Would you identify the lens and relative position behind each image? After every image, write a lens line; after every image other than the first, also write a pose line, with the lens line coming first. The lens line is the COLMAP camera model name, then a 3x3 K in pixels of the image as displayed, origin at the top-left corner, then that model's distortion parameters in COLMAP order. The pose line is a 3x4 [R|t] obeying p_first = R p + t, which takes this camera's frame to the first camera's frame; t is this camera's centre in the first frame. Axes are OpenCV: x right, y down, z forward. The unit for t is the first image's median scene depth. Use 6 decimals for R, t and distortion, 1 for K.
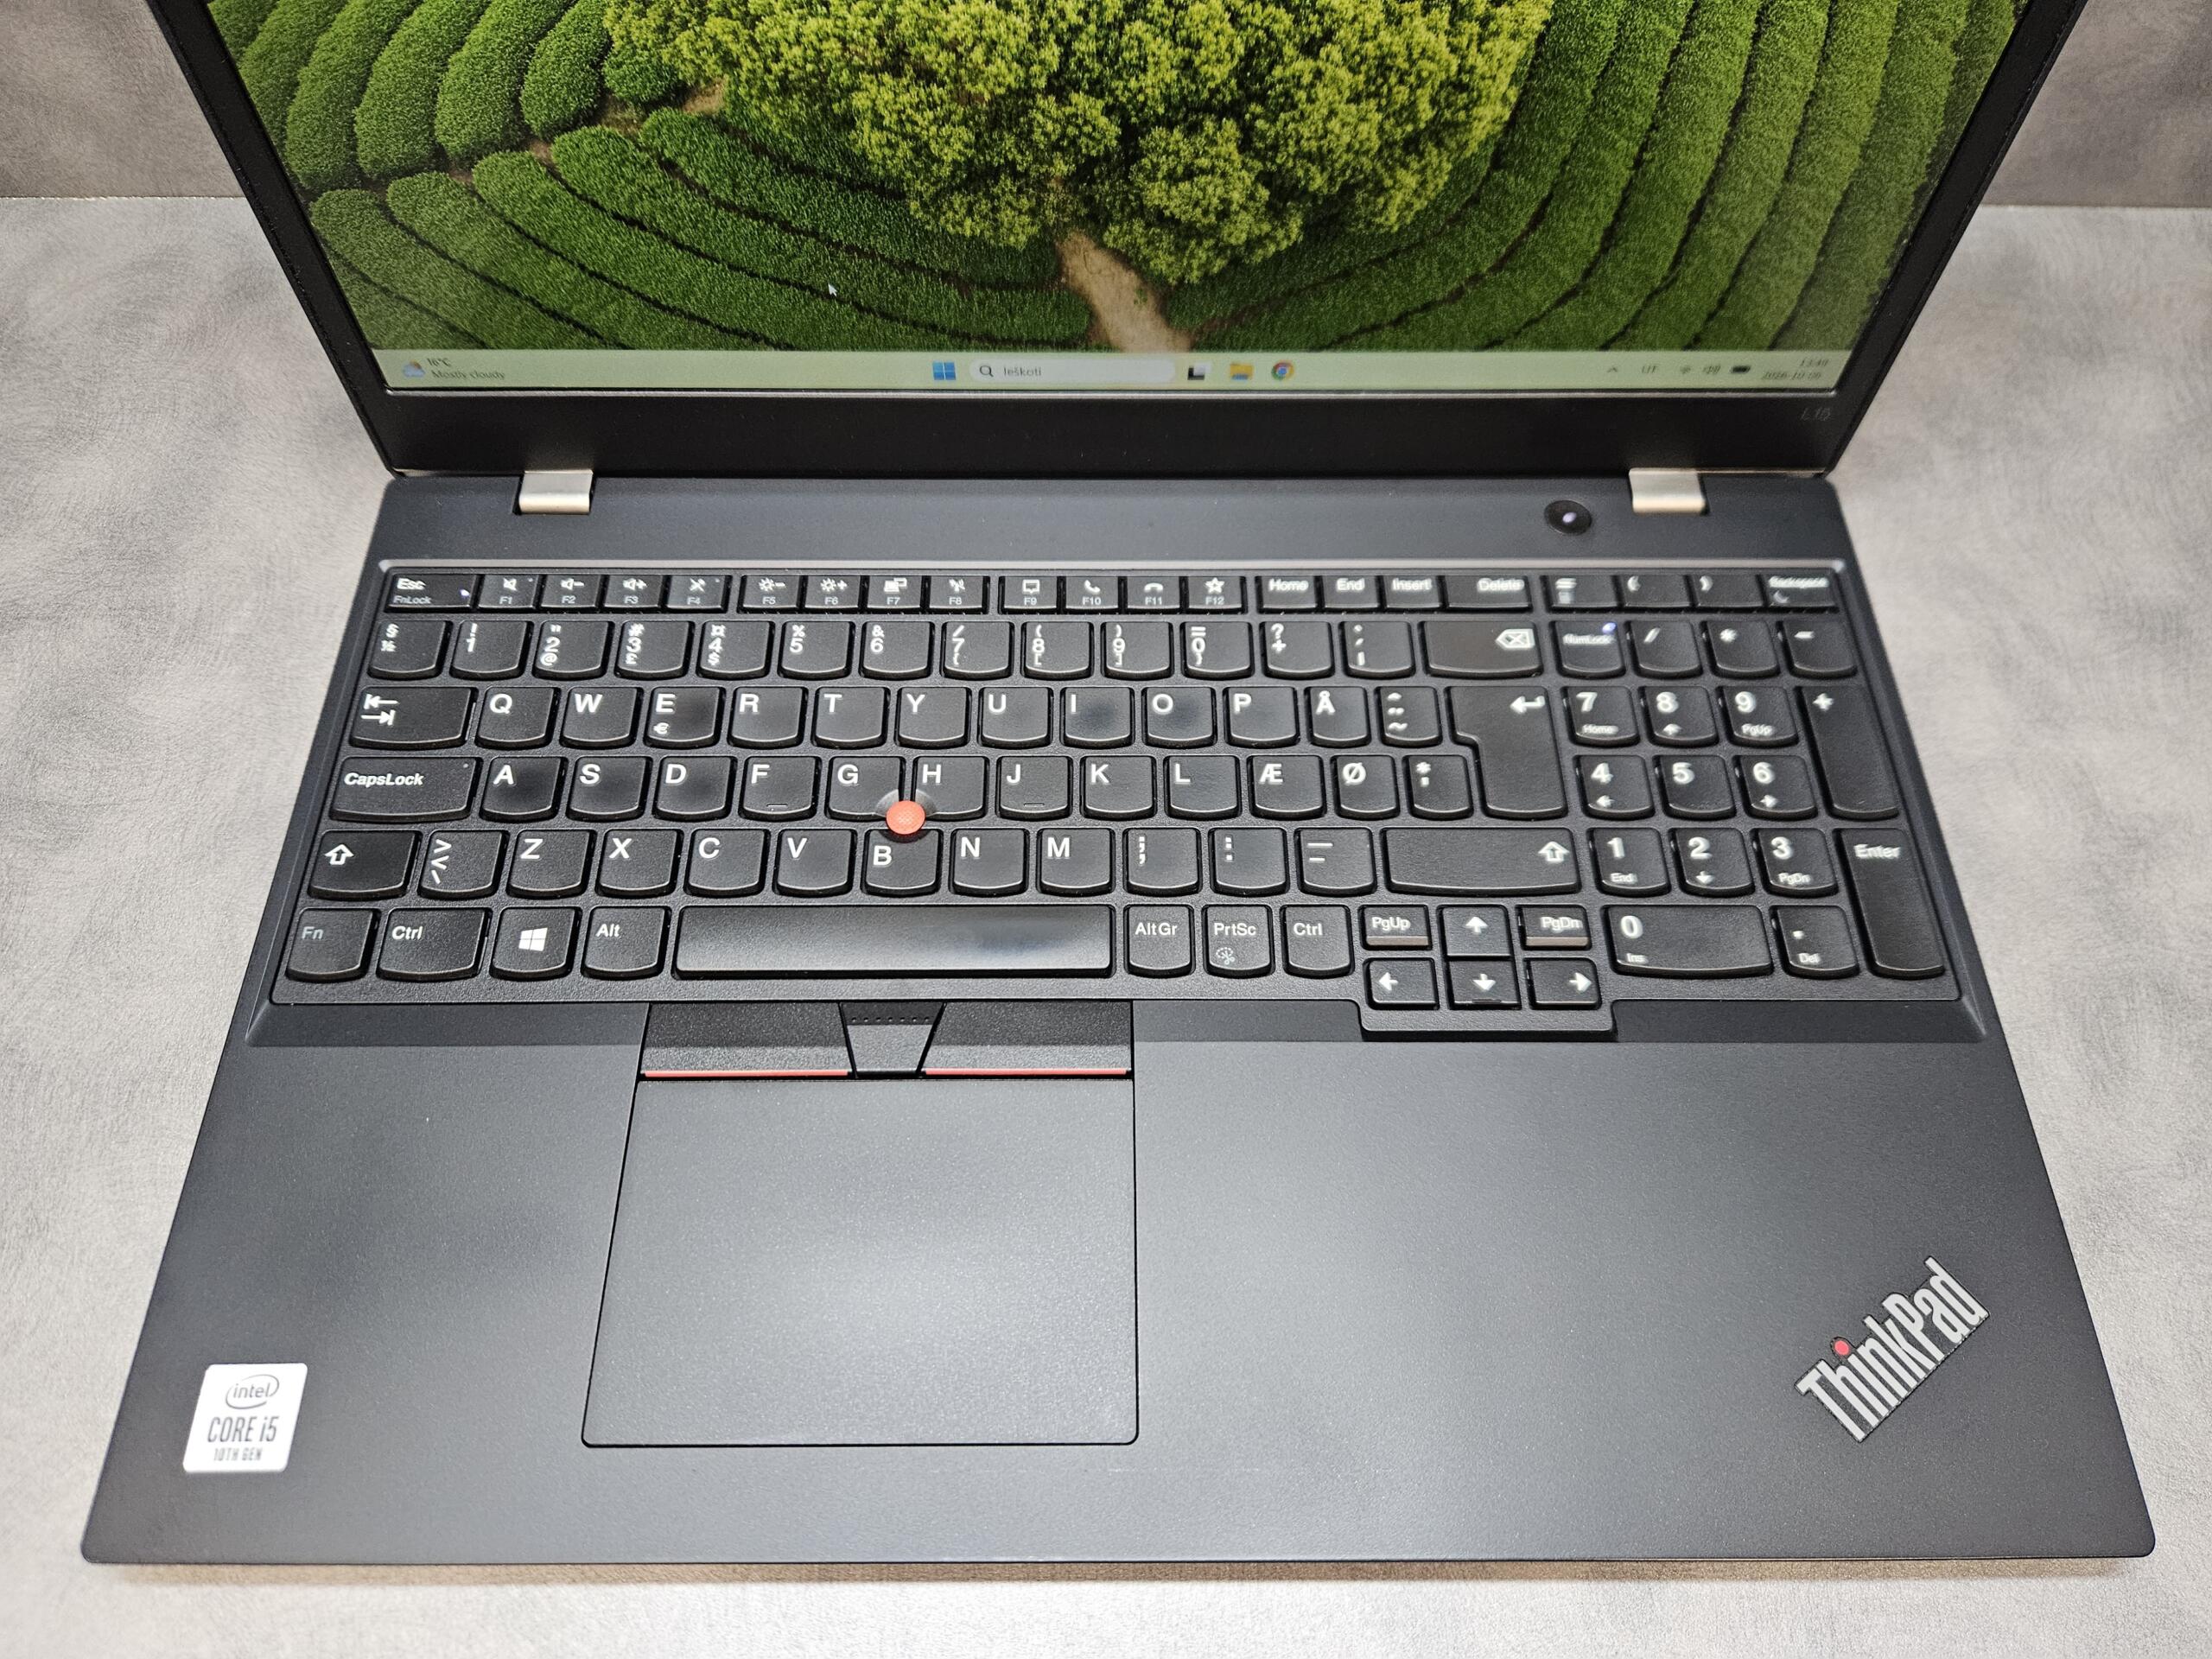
lens RADIAL K [[1526.5, 0, 1108.4], [0, 1526.5, 852.7], [0, 0, 1]] dist [0.036638, -0.044255]
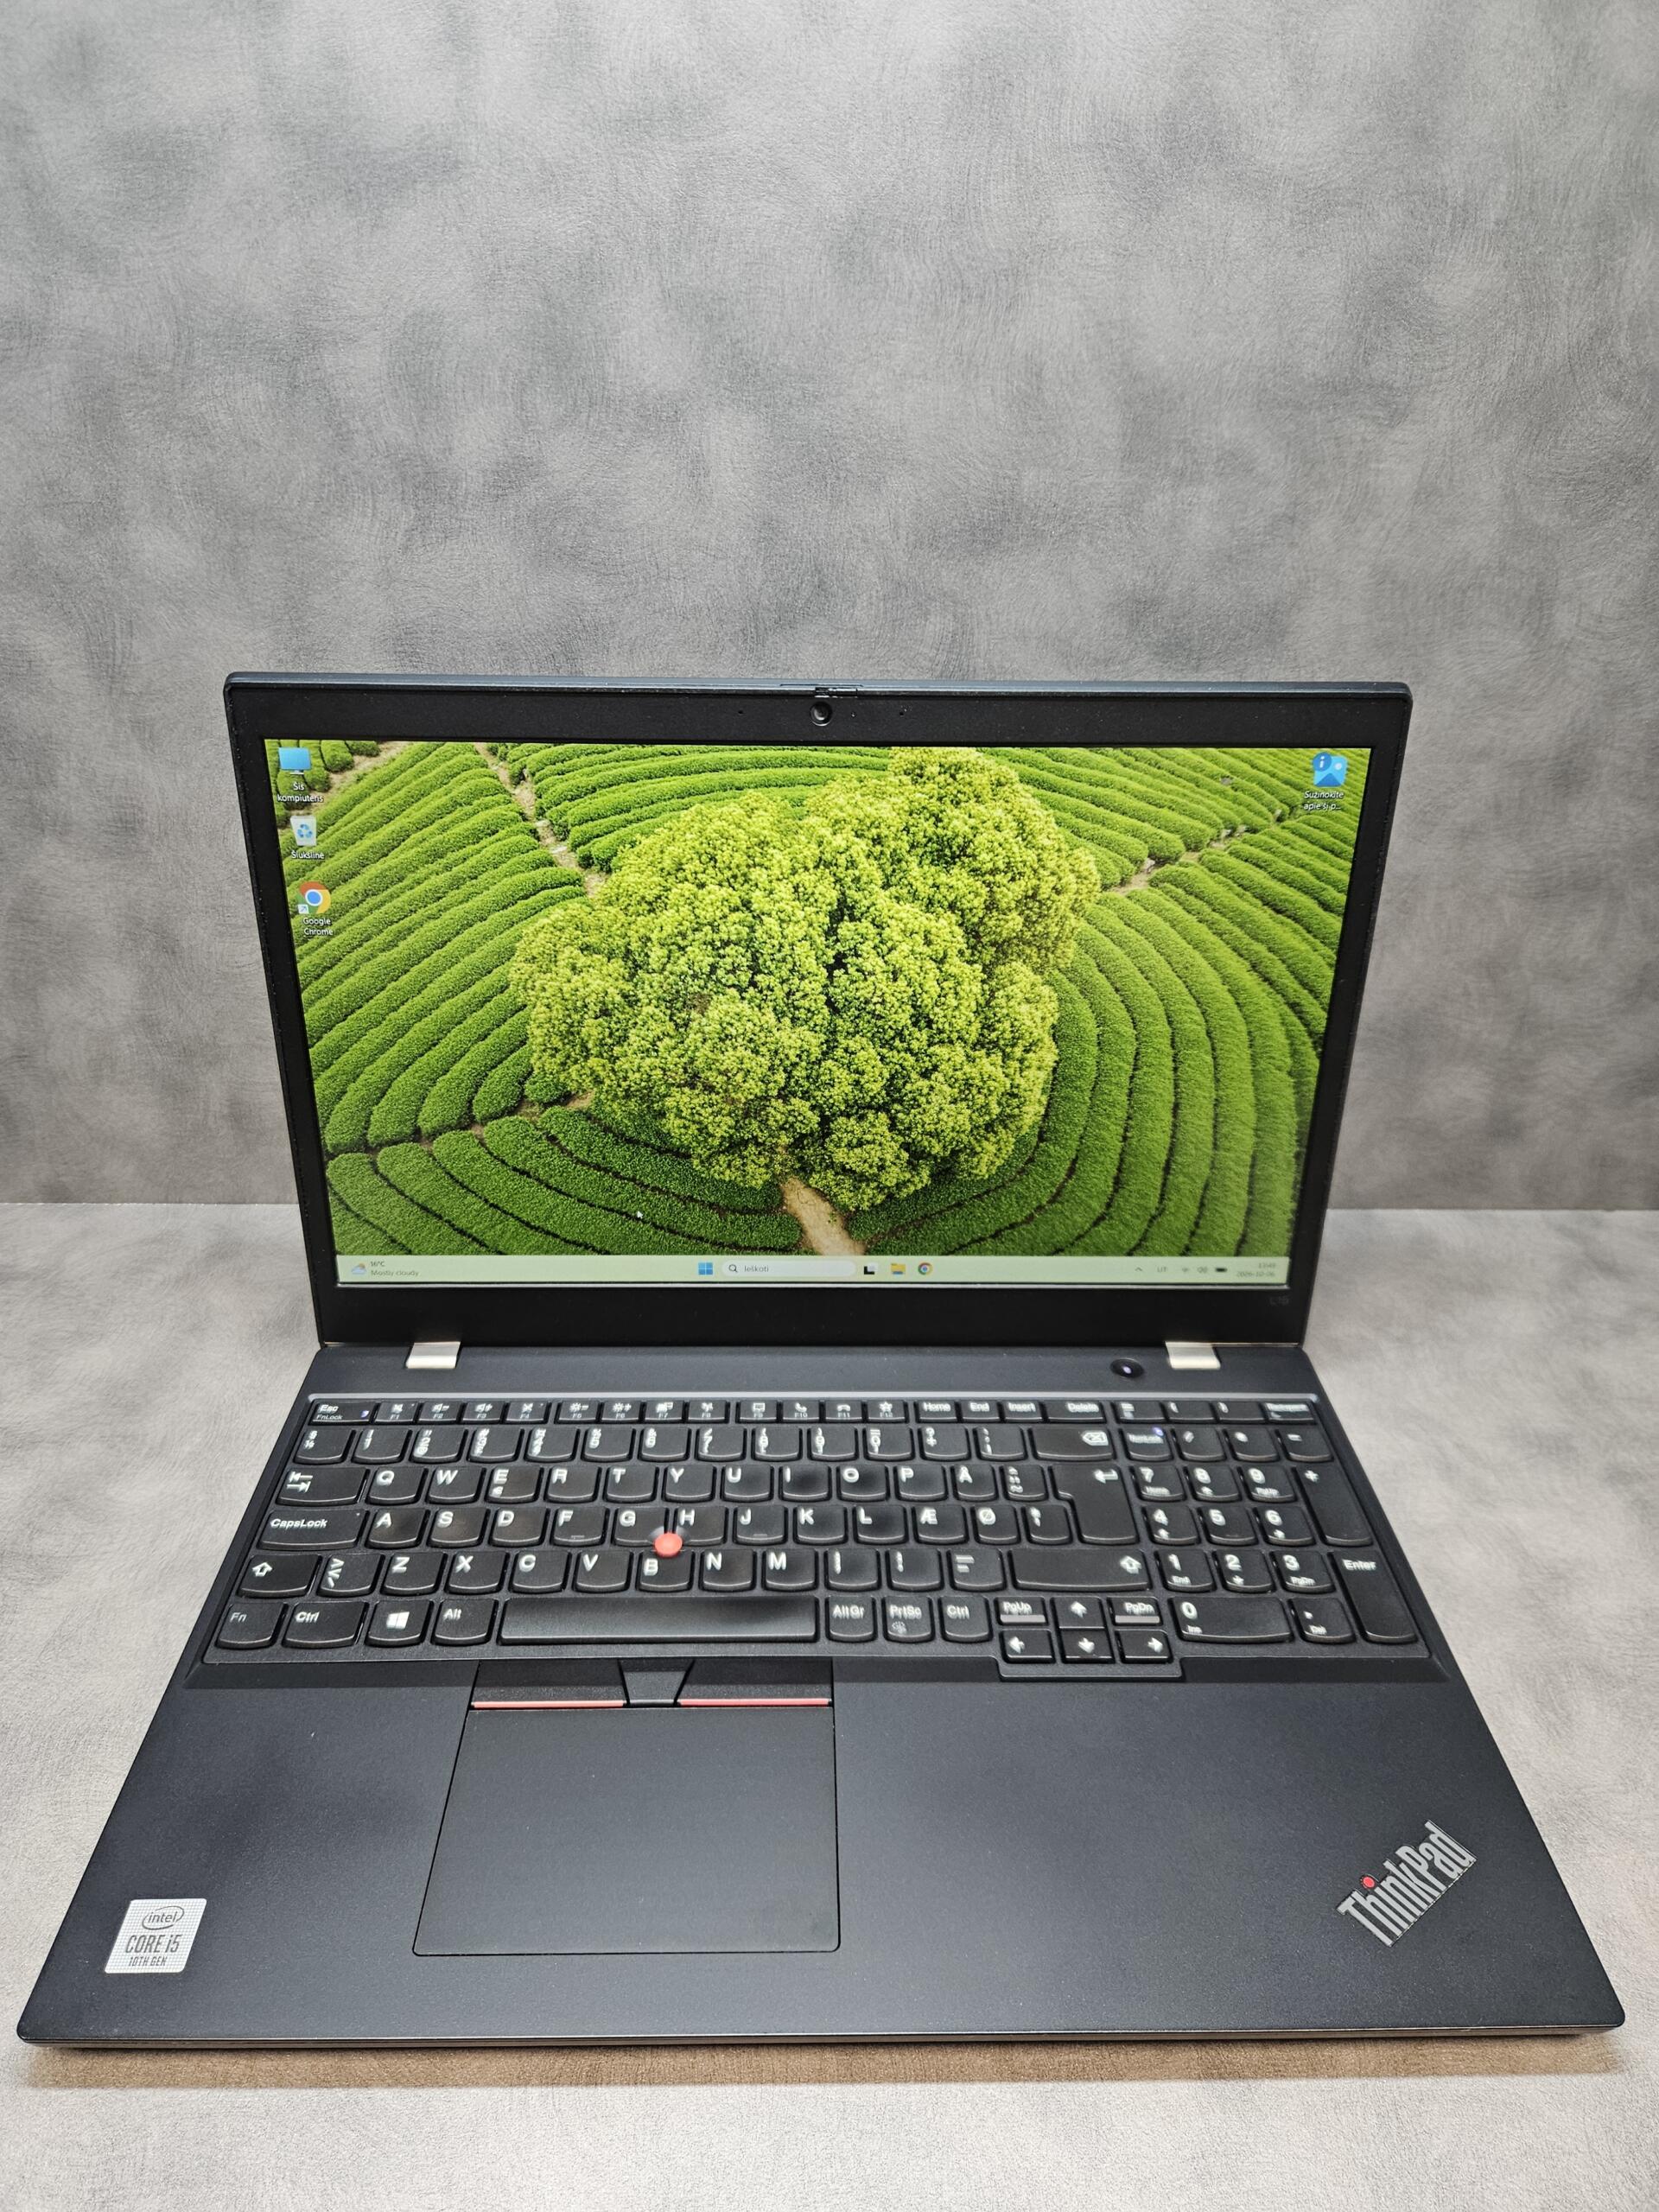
lens RADIAL K [[1509.5, 0, 829.5], [0, 1509.5, 1106.0], [0, 0, 1]] dist [0.053720, -0.054263]
pose [[0.999827, 0.000165, 0.018606, -0.011064], [0.009901, 0.841946, -0.539472, 0.383753], [-0.015754, 0.539562, 0.841798, -0.384752]]
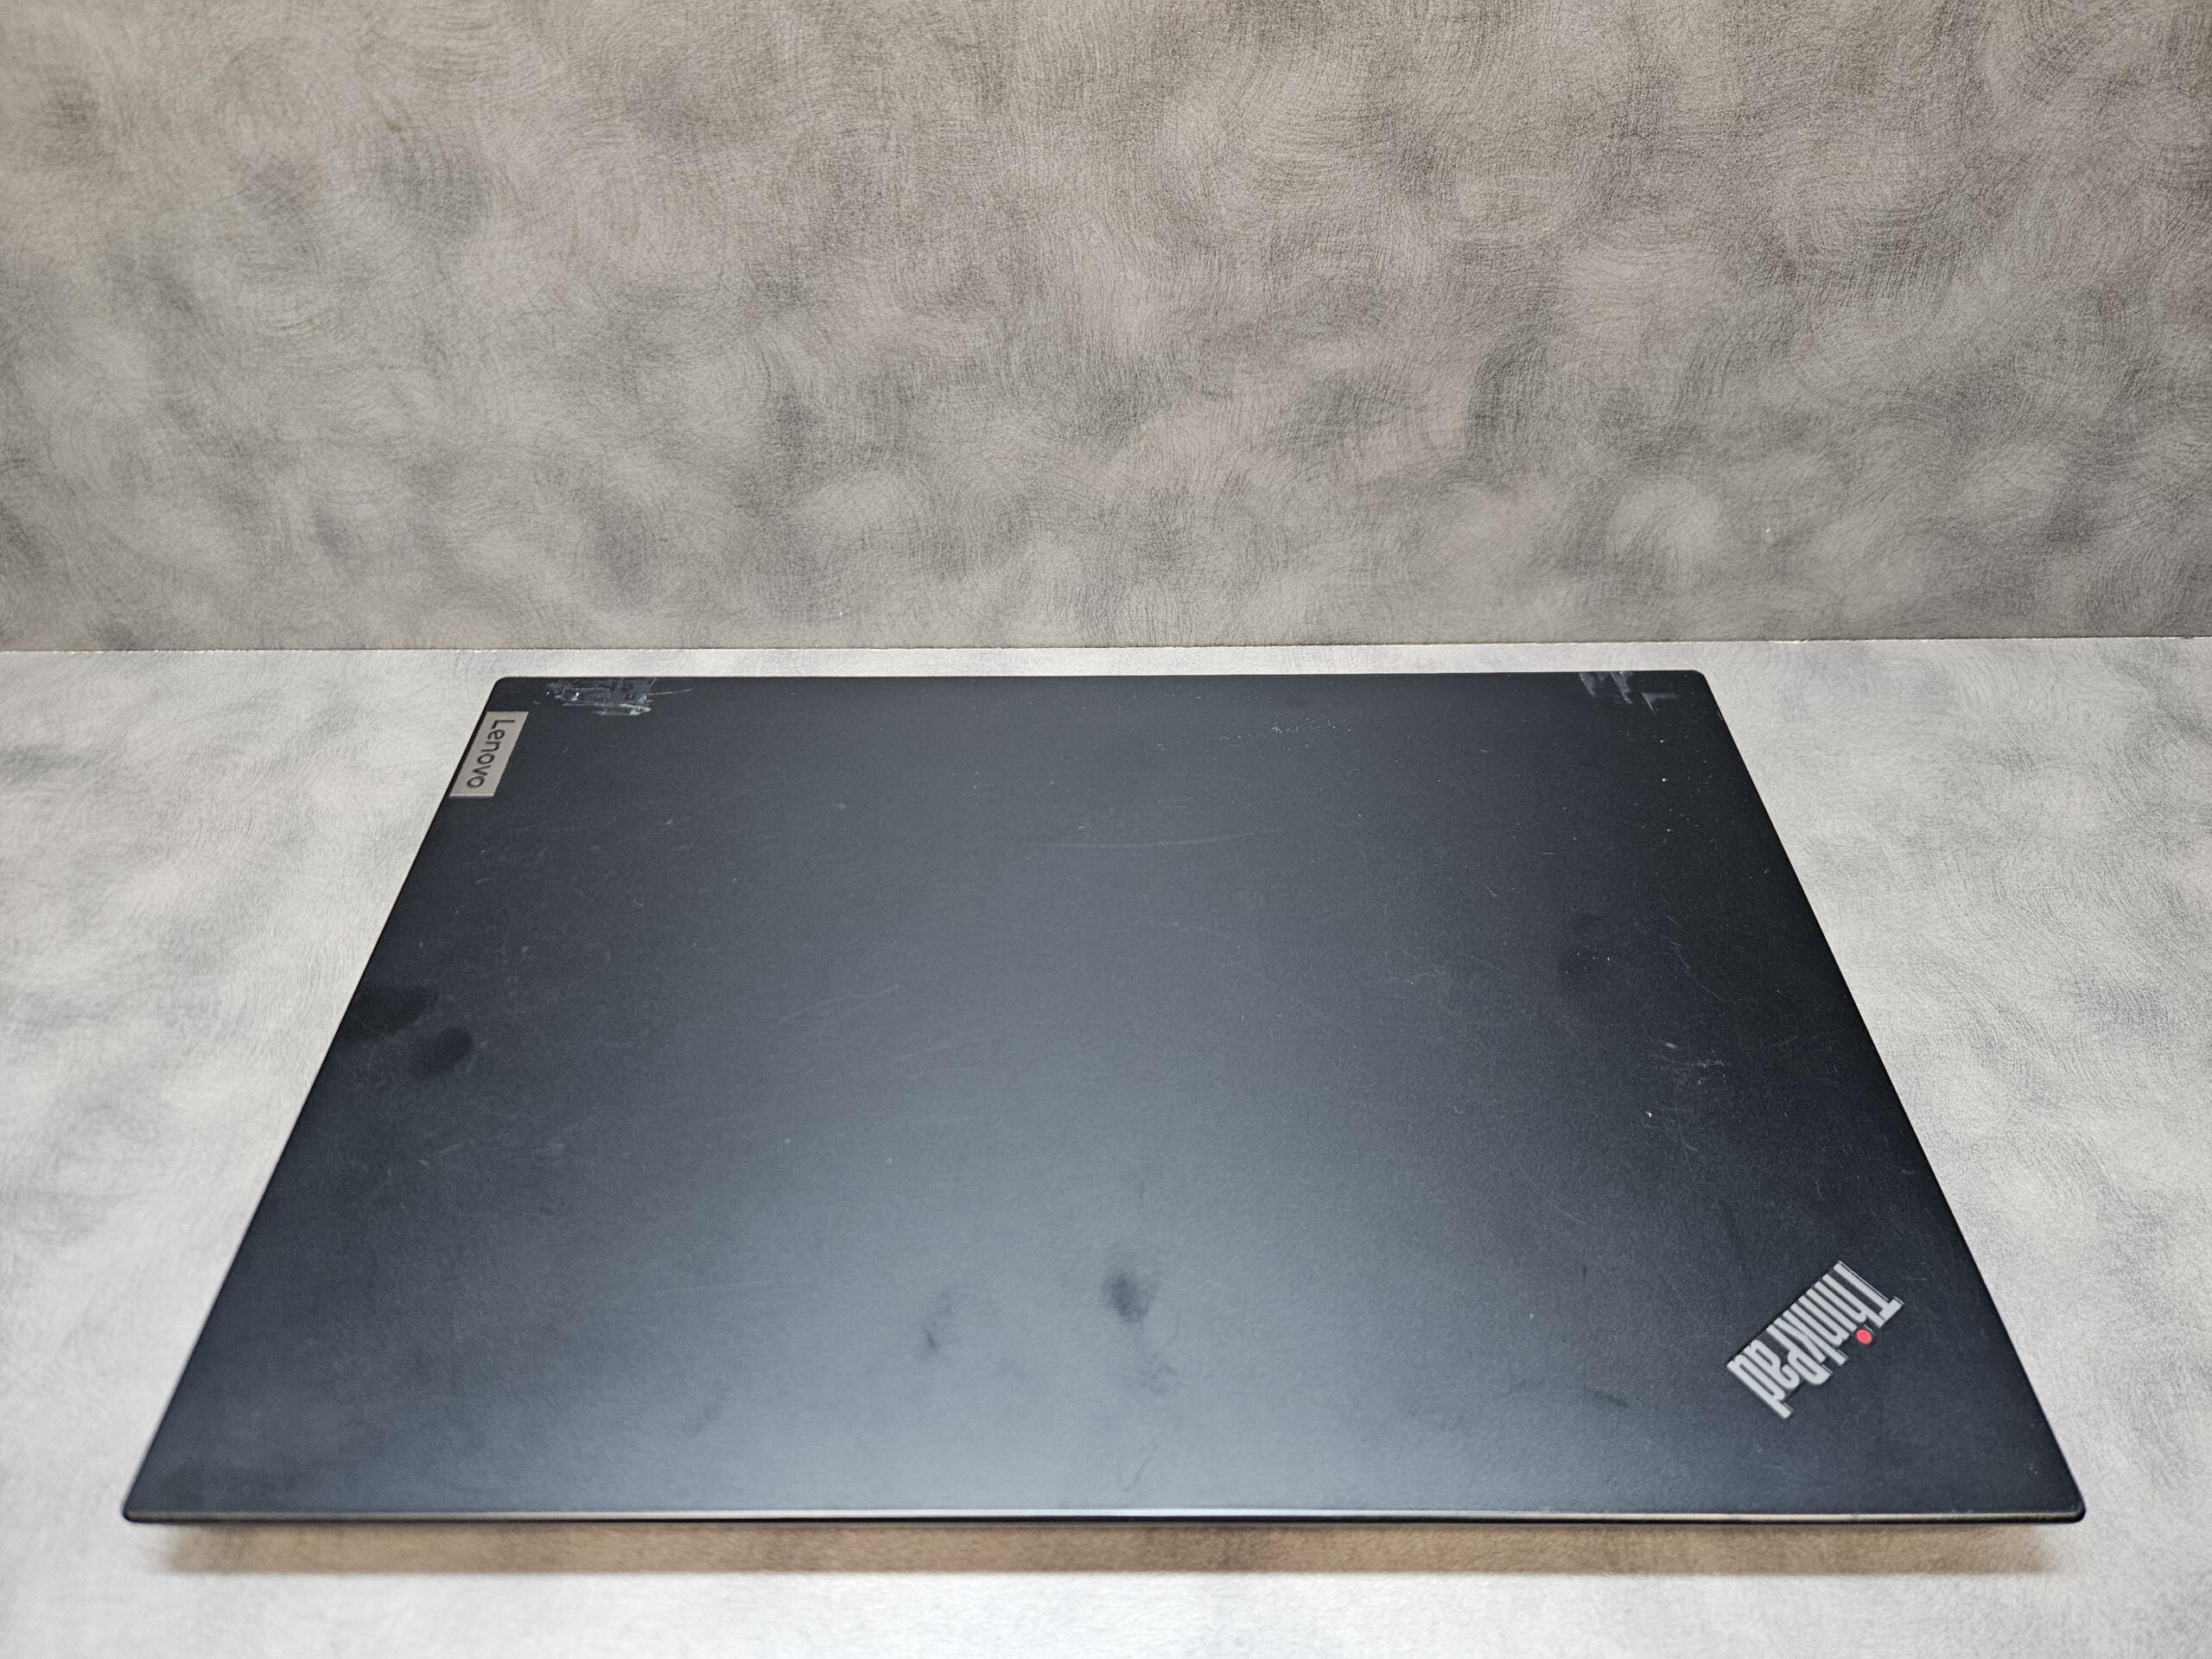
lens RADIAL K [[1509.5, 0, 1095.7], [0, 1509.5, 830.2], [0, 0, 1]] dist [0.053720, -0.054263]
pose [[0.999882, -0.010065, -0.011583, 0.003075], [0.006233, 0.956159, -0.292780, 0.038561], [0.014022, 0.292674, 0.956110, -0.024821]]
